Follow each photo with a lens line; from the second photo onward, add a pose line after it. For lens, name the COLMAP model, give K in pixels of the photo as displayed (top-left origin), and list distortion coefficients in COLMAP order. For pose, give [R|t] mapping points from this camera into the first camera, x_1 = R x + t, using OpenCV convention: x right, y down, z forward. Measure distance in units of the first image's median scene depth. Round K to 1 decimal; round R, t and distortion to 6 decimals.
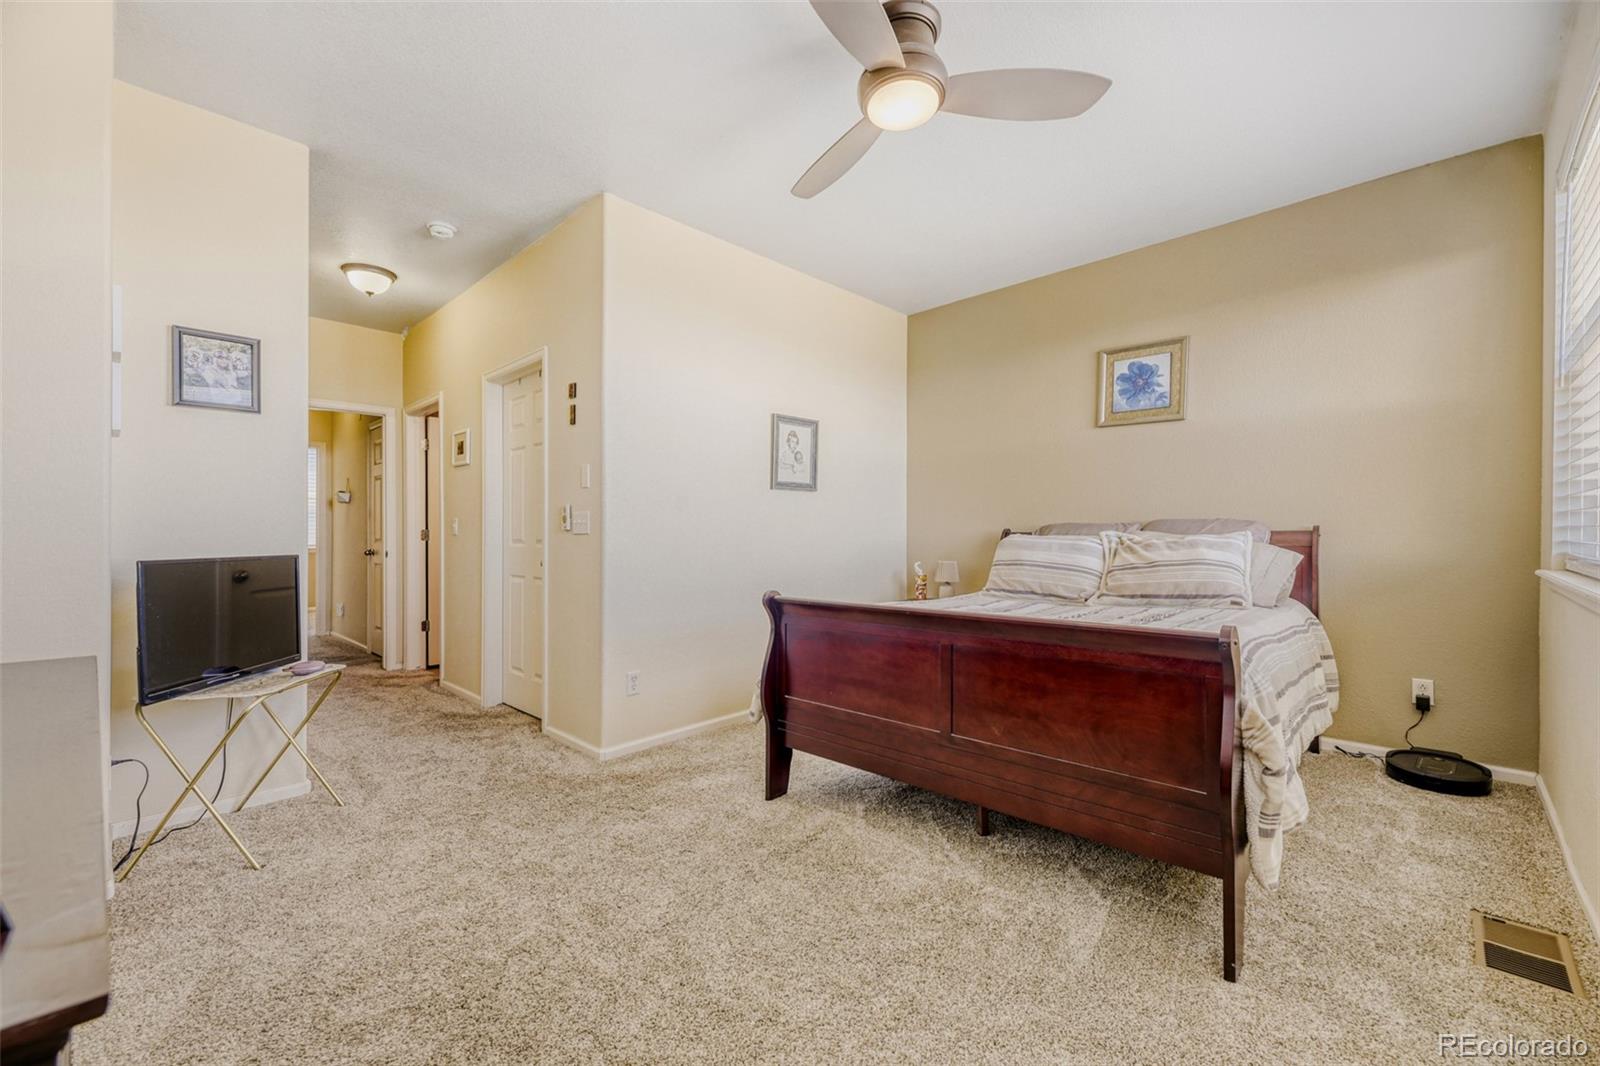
lens RADIAL K [[651.2, 0, 801.2], [0, 651.2, 530.2], [0, 0, 1]] dist [0.014634, -0.005462]
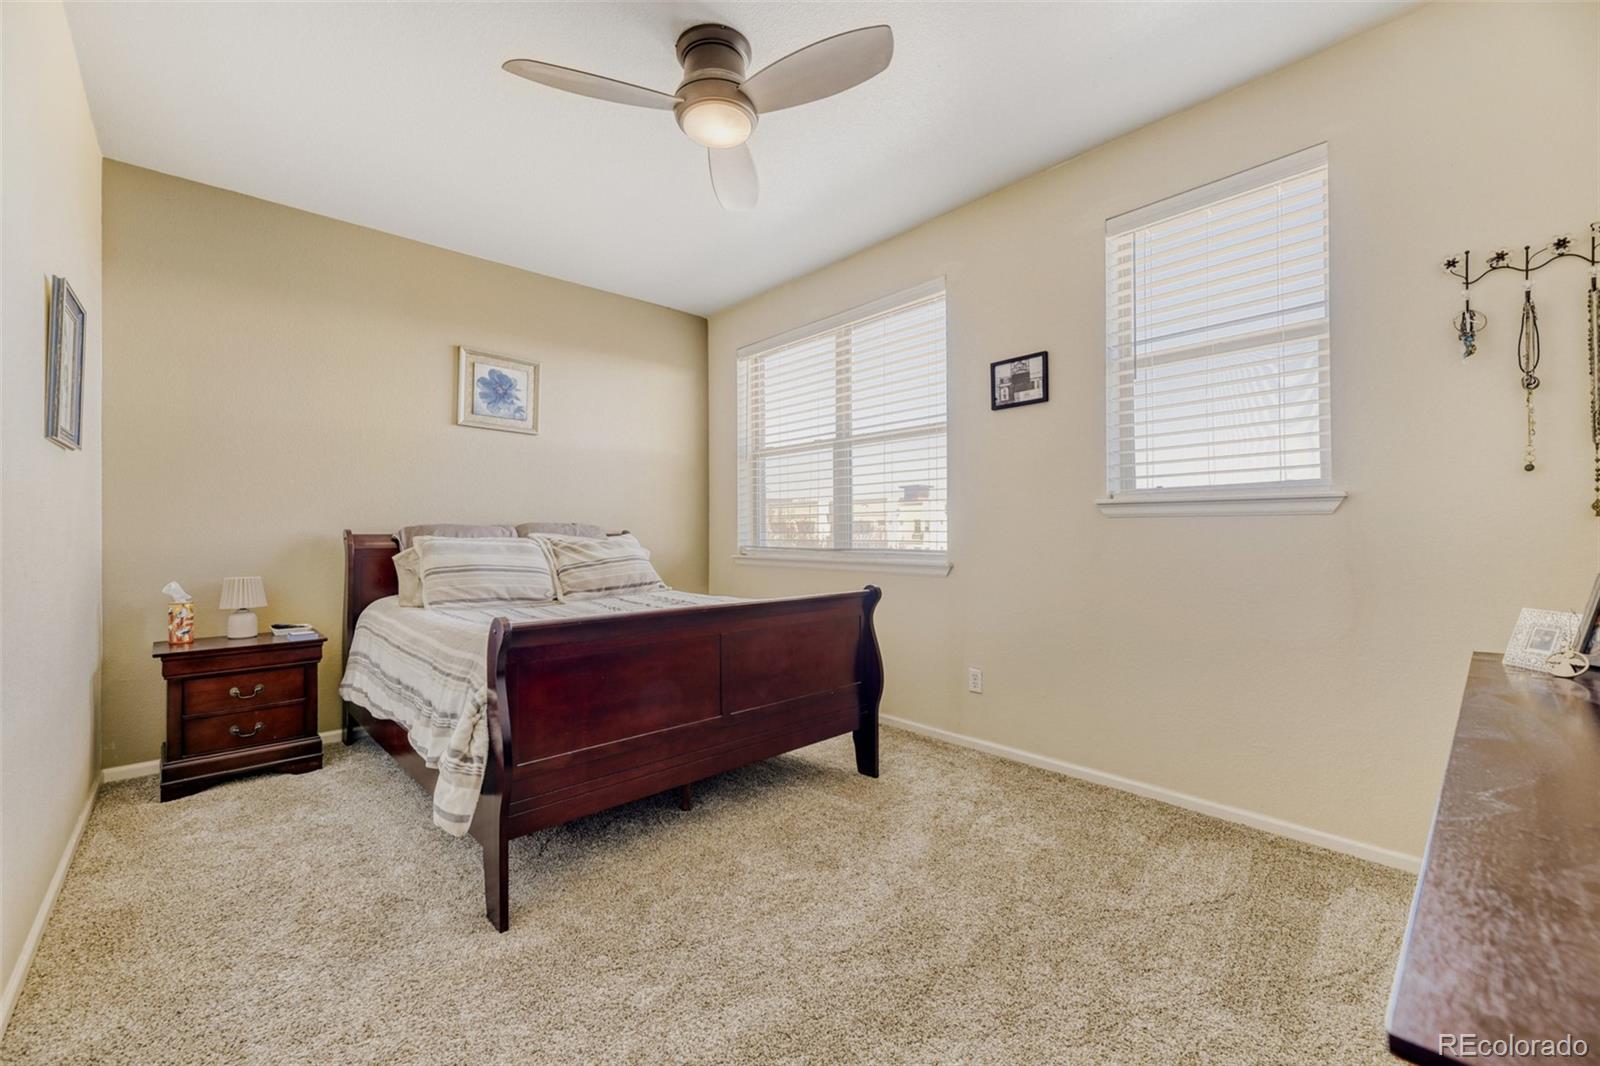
lens RADIAL K [[651.2, 0, 800.7], [0, 651.2, 538.4], [0, 0, 1]] dist [0.014634, -0.005462]
pose [[0.063501, 0.001734, 0.997980, -0.498634], [-0.001595, 0.999997, -0.001636, 0.009746], [-0.997981, -0.001488, 0.063503, 0.465271]]
